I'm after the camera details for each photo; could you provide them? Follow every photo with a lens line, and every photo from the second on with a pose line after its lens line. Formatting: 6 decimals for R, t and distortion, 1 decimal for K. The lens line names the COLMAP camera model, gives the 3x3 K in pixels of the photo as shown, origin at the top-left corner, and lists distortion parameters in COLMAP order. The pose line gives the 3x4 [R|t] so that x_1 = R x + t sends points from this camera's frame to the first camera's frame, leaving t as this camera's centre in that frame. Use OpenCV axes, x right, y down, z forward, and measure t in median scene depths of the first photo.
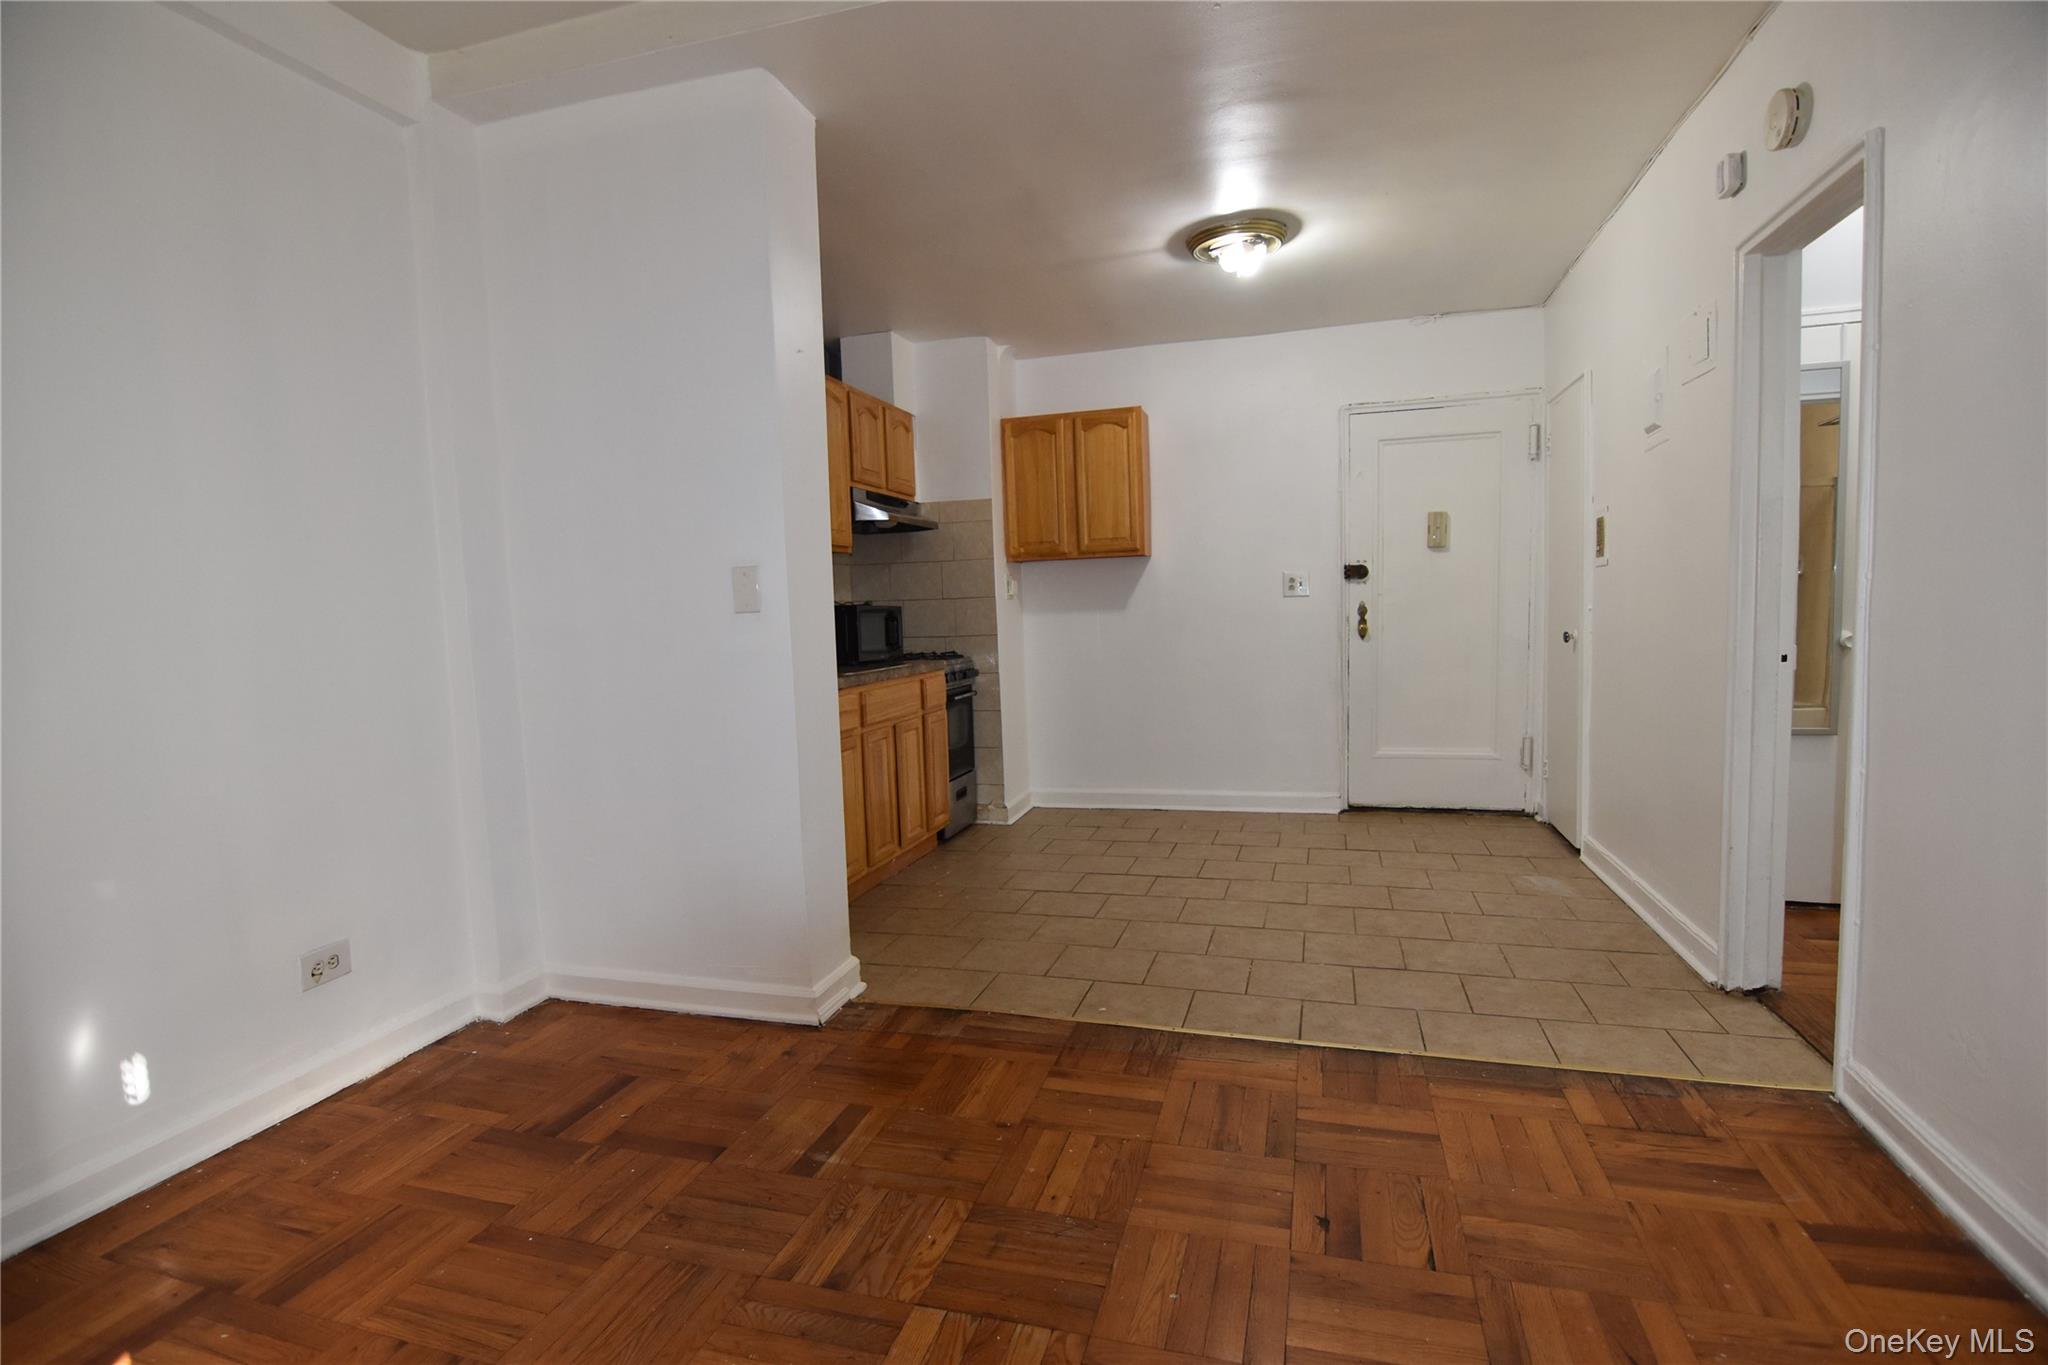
lens RADIAL K [[993.8, 0, 1011.9], [0, 993.8, 693.7], [0, 0, 1]] dist [-0.013206, -0.007338]
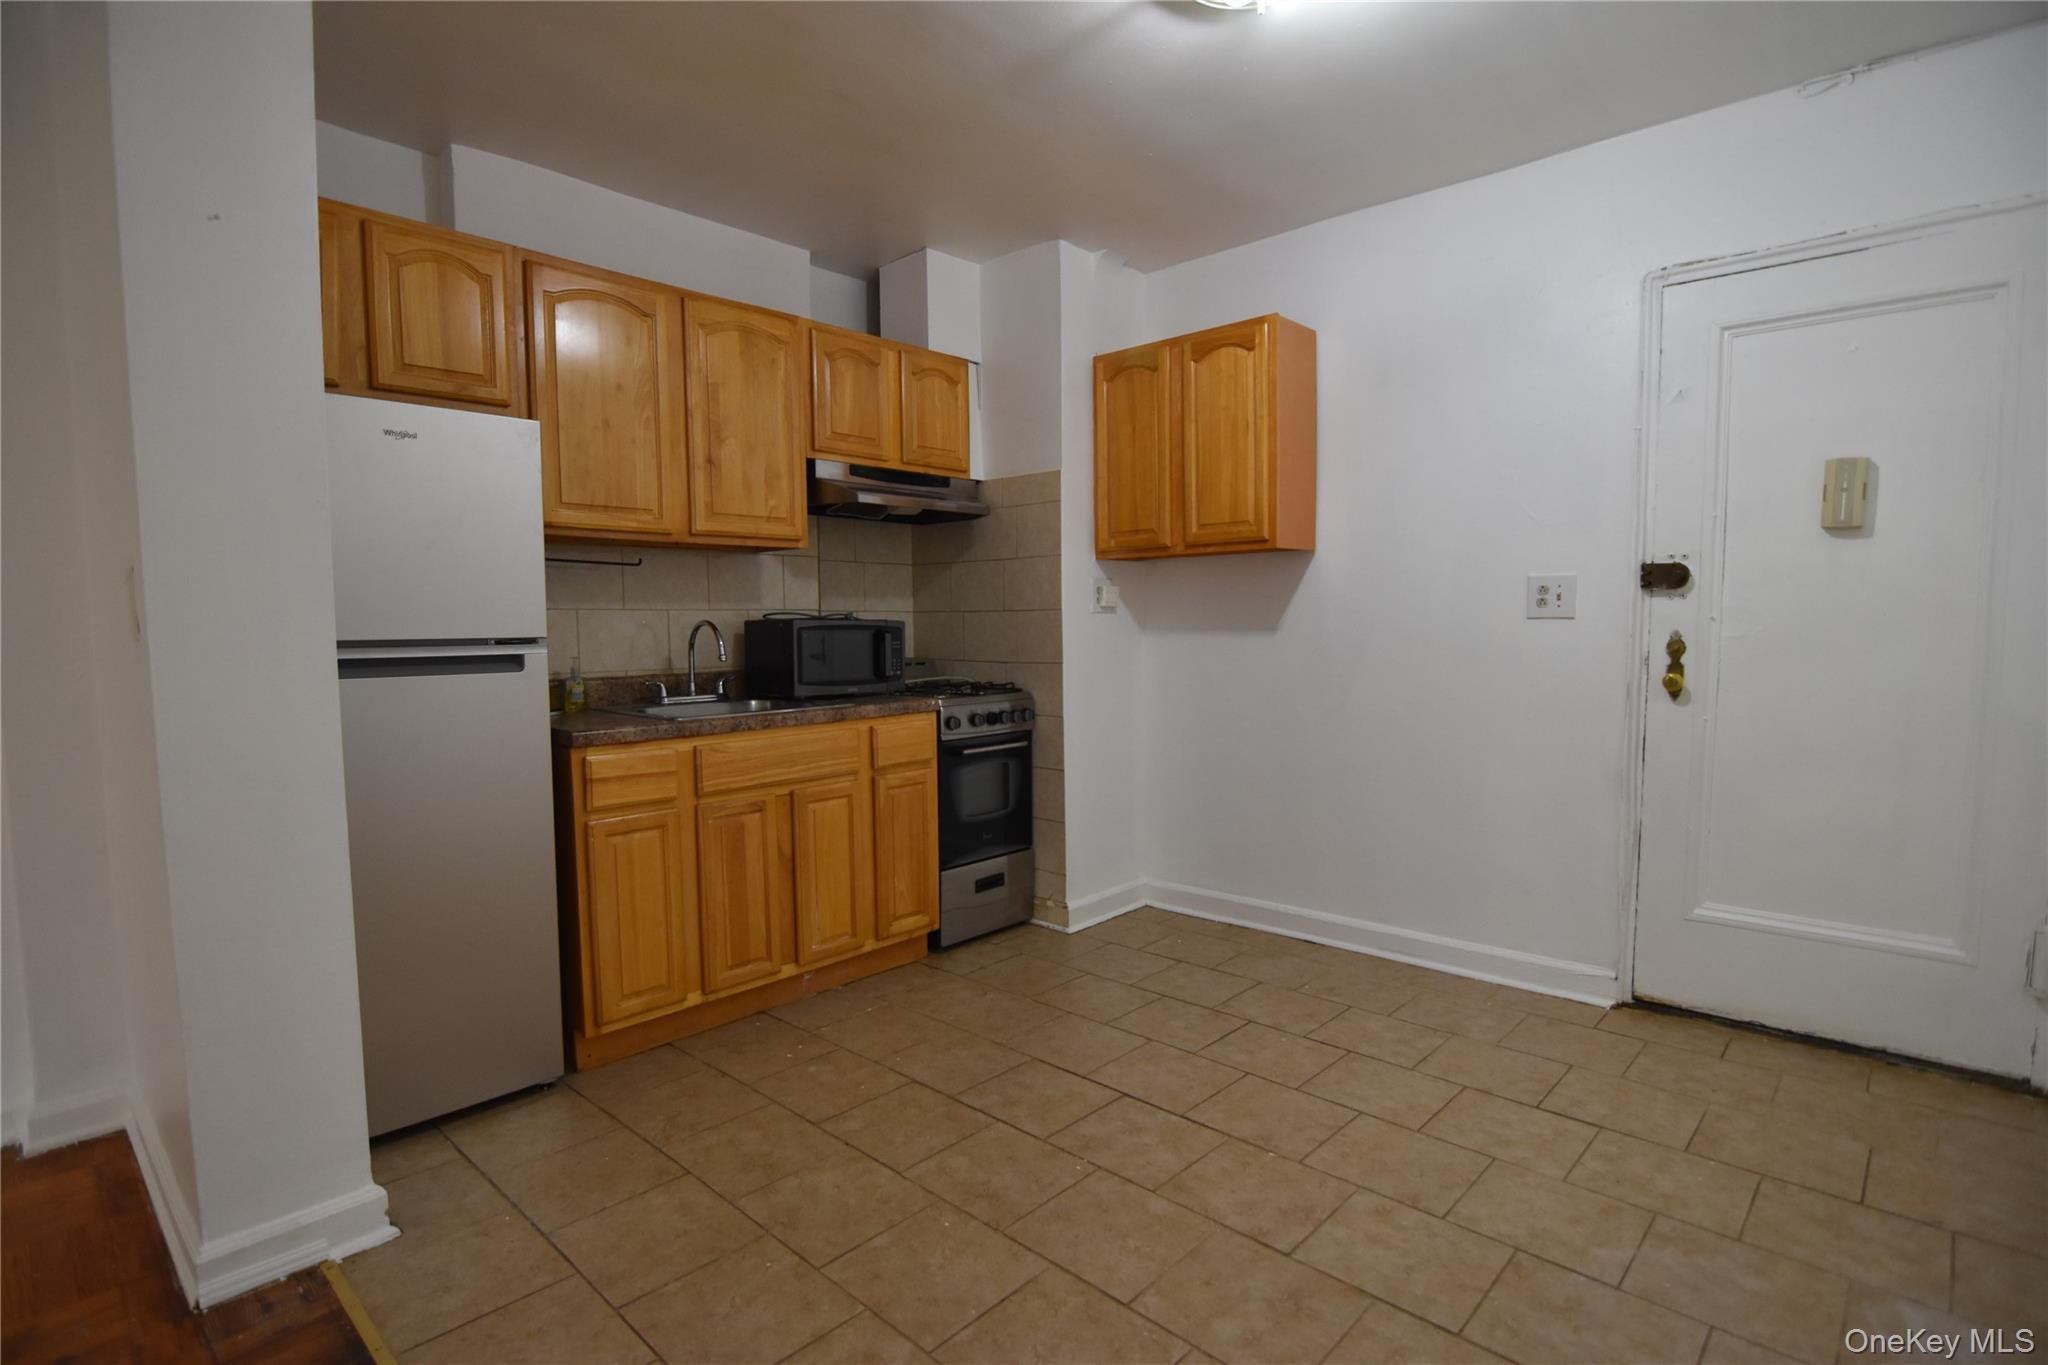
lens RADIAL K [[993.8, 0, 1012.5], [0, 993.8, 690.8], [0, 0, 1]] dist [-0.013206, -0.007338]
pose [[0.894878, 0.054893, -0.442922, 0.274049], [-0.055575, 0.998389, 0.011450, -0.047083], [0.442837, 0.014369, 0.896487, 0.362935]]
